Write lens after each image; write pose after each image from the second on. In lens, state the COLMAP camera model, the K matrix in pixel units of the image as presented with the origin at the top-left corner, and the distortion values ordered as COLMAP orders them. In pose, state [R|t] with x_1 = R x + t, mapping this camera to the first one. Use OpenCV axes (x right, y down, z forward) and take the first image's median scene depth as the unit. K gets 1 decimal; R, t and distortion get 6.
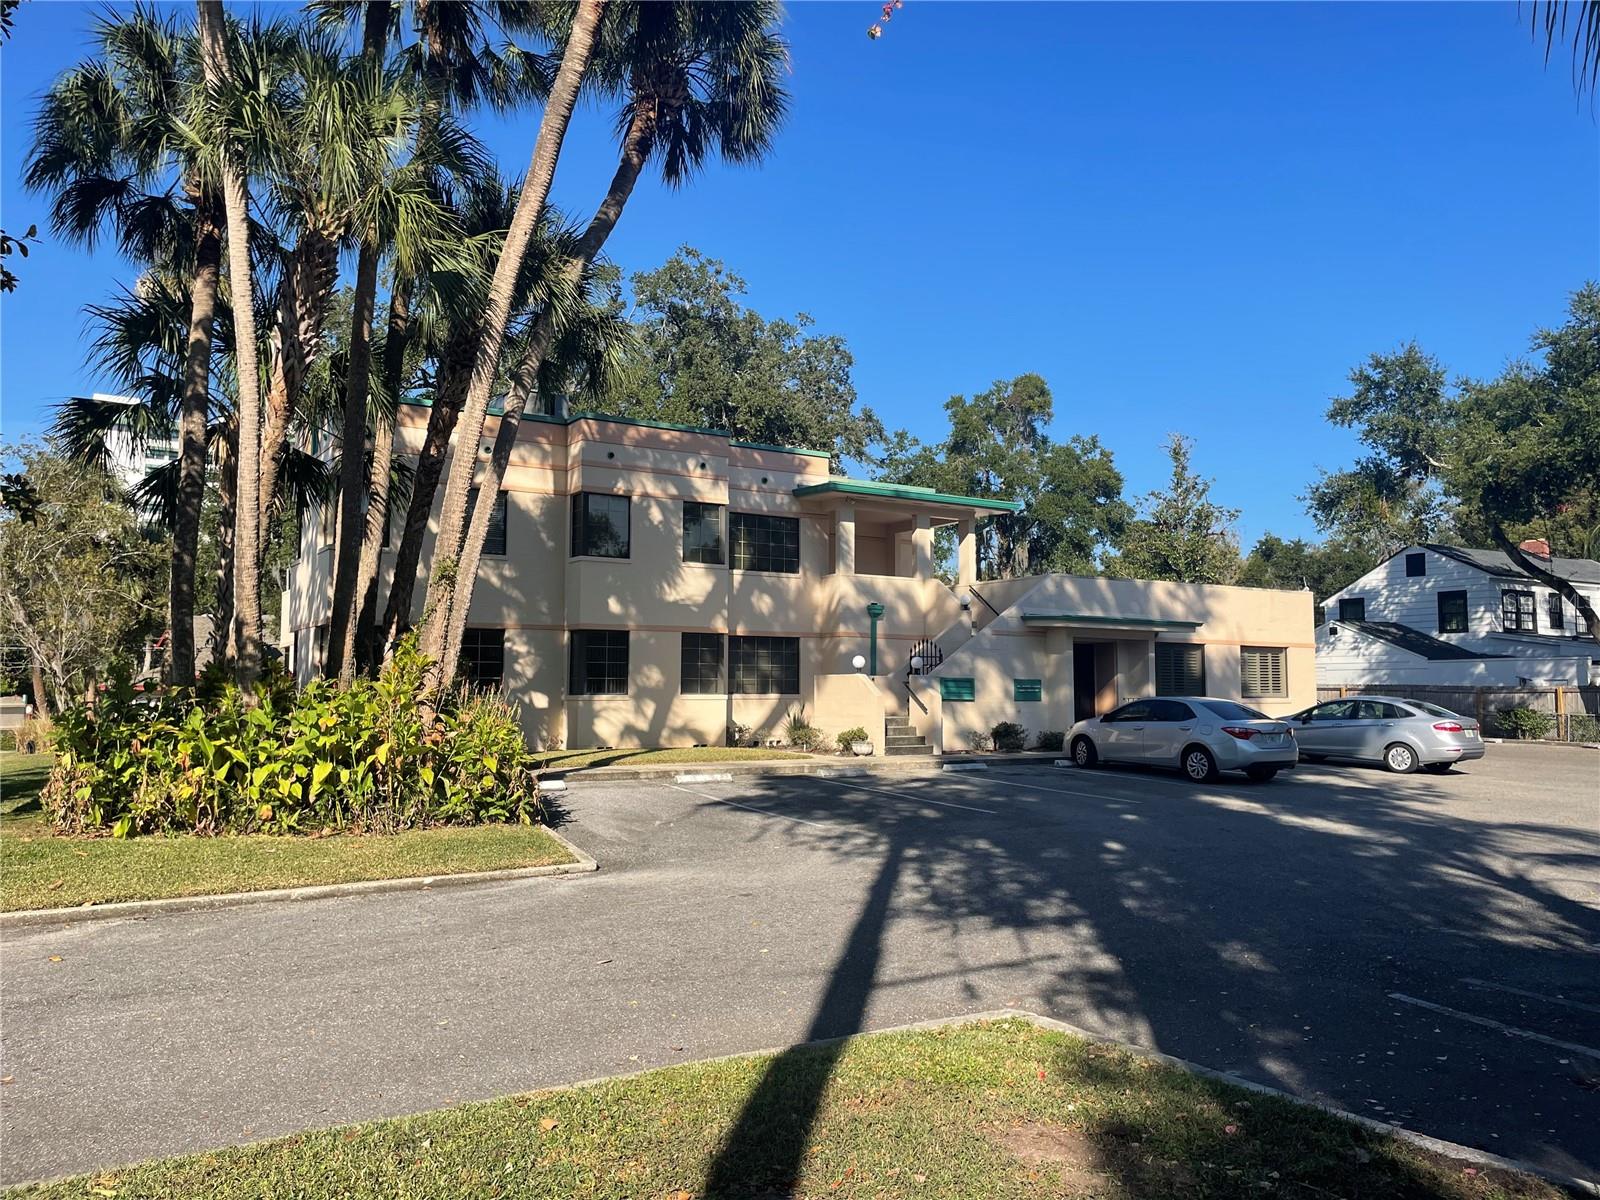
lens RADIAL K [[1201.3, 0, 802.2], [0, 1201.3, 599.9], [0, 0, 1]] dist [0.080714, -0.094861]
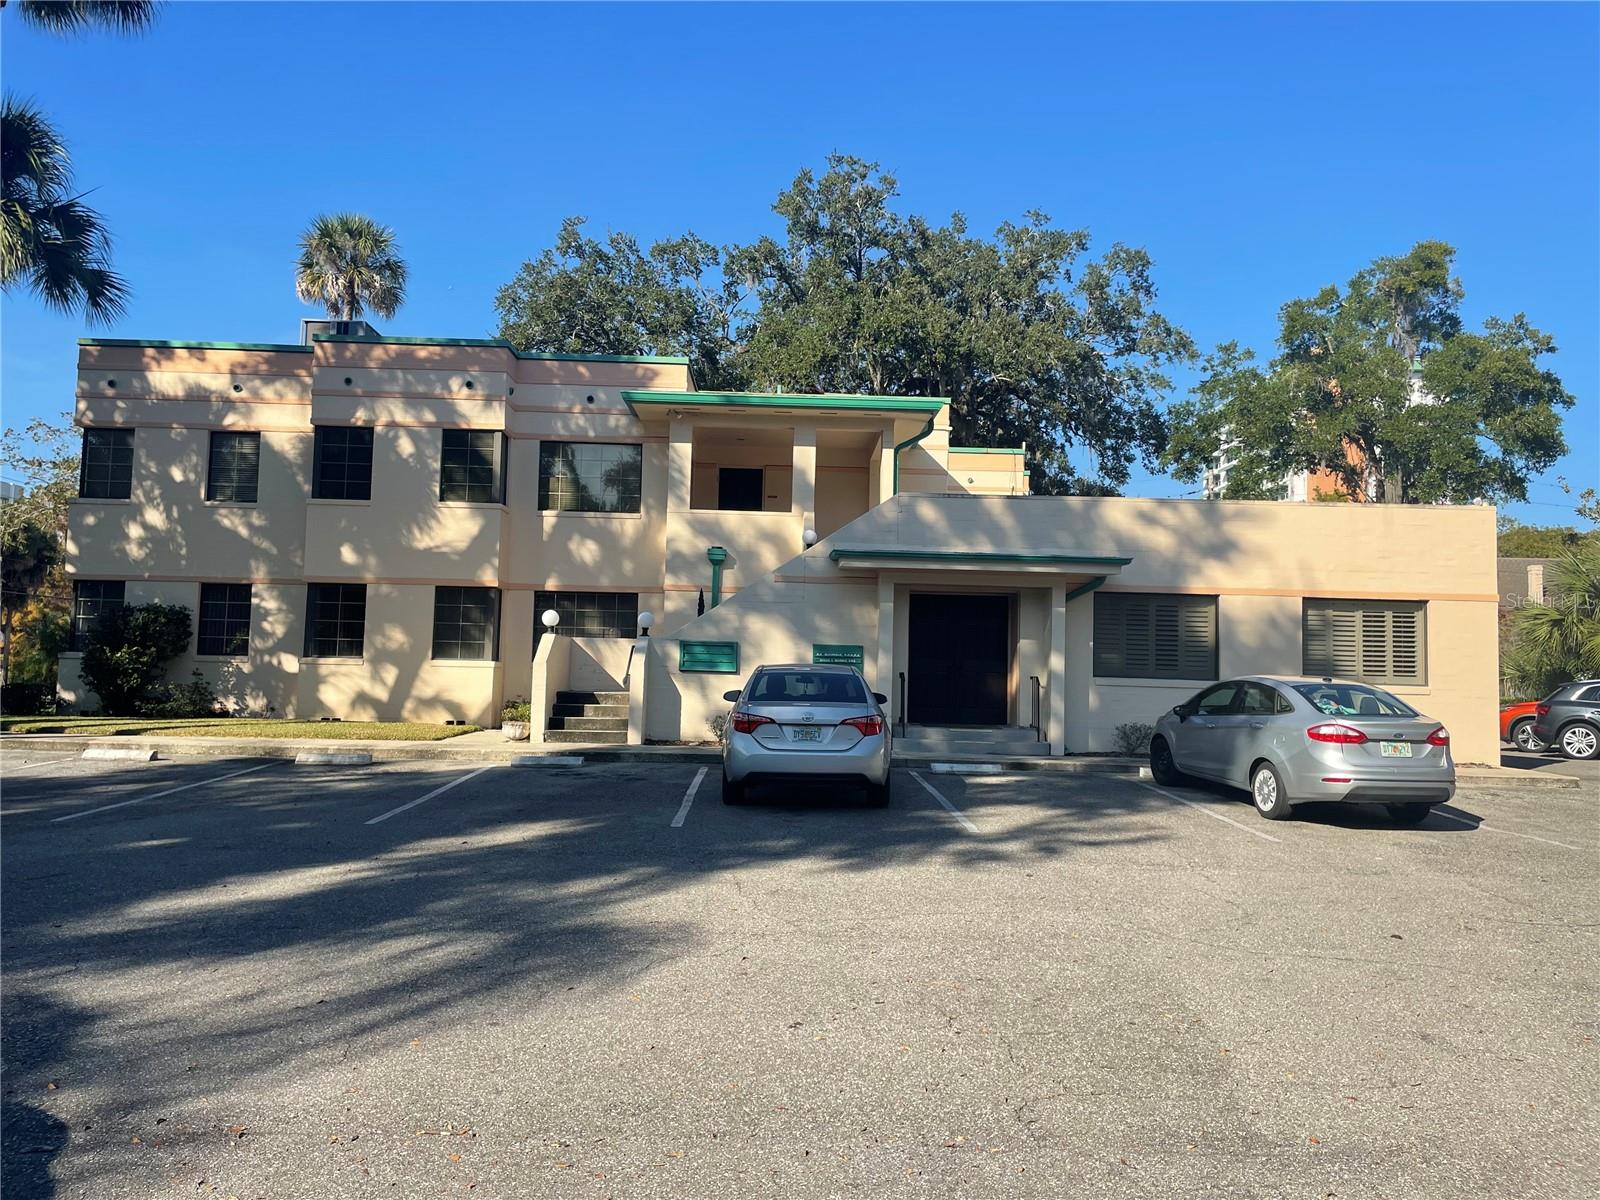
lens RADIAL K [[1201.3, 0, 799.5], [0, 1201.3, 603.4], [0, 0, 1]] dist [0.080714, -0.094861]
pose [[0.851252, -0.012717, -0.524603, 0.542705], [0.017180, 0.999846, 0.003639, 0.039740], [0.524475, -0.012111, 0.851339, 0.404773]]
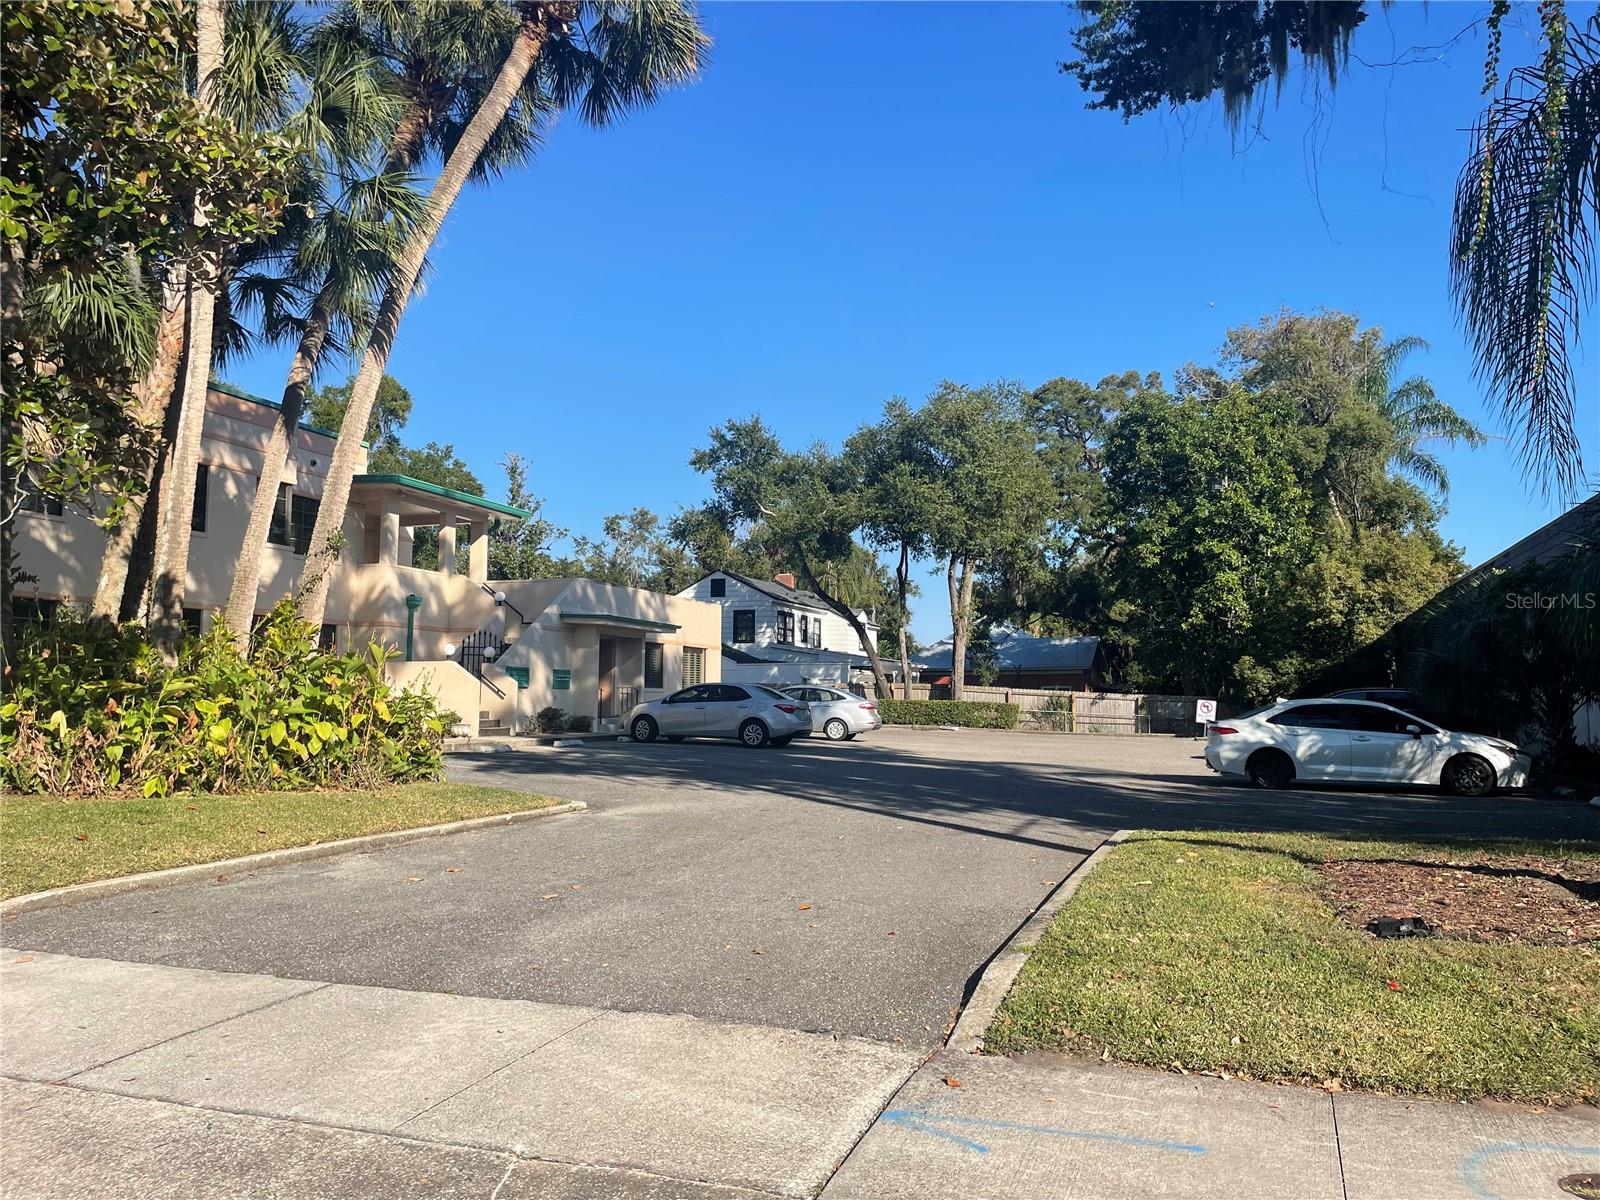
lens RADIAL K [[1201.3, 0, 813.4], [0, 1201.3, 598.9], [0, 0, 1]] dist [0.080714, -0.094861]
pose [[0.775989, 0.054649, 0.628374, -0.351488], [-0.049242, 0.998448, -0.026025, 0.017656], [-0.628821, -0.010747, 0.777476, -0.029267]]
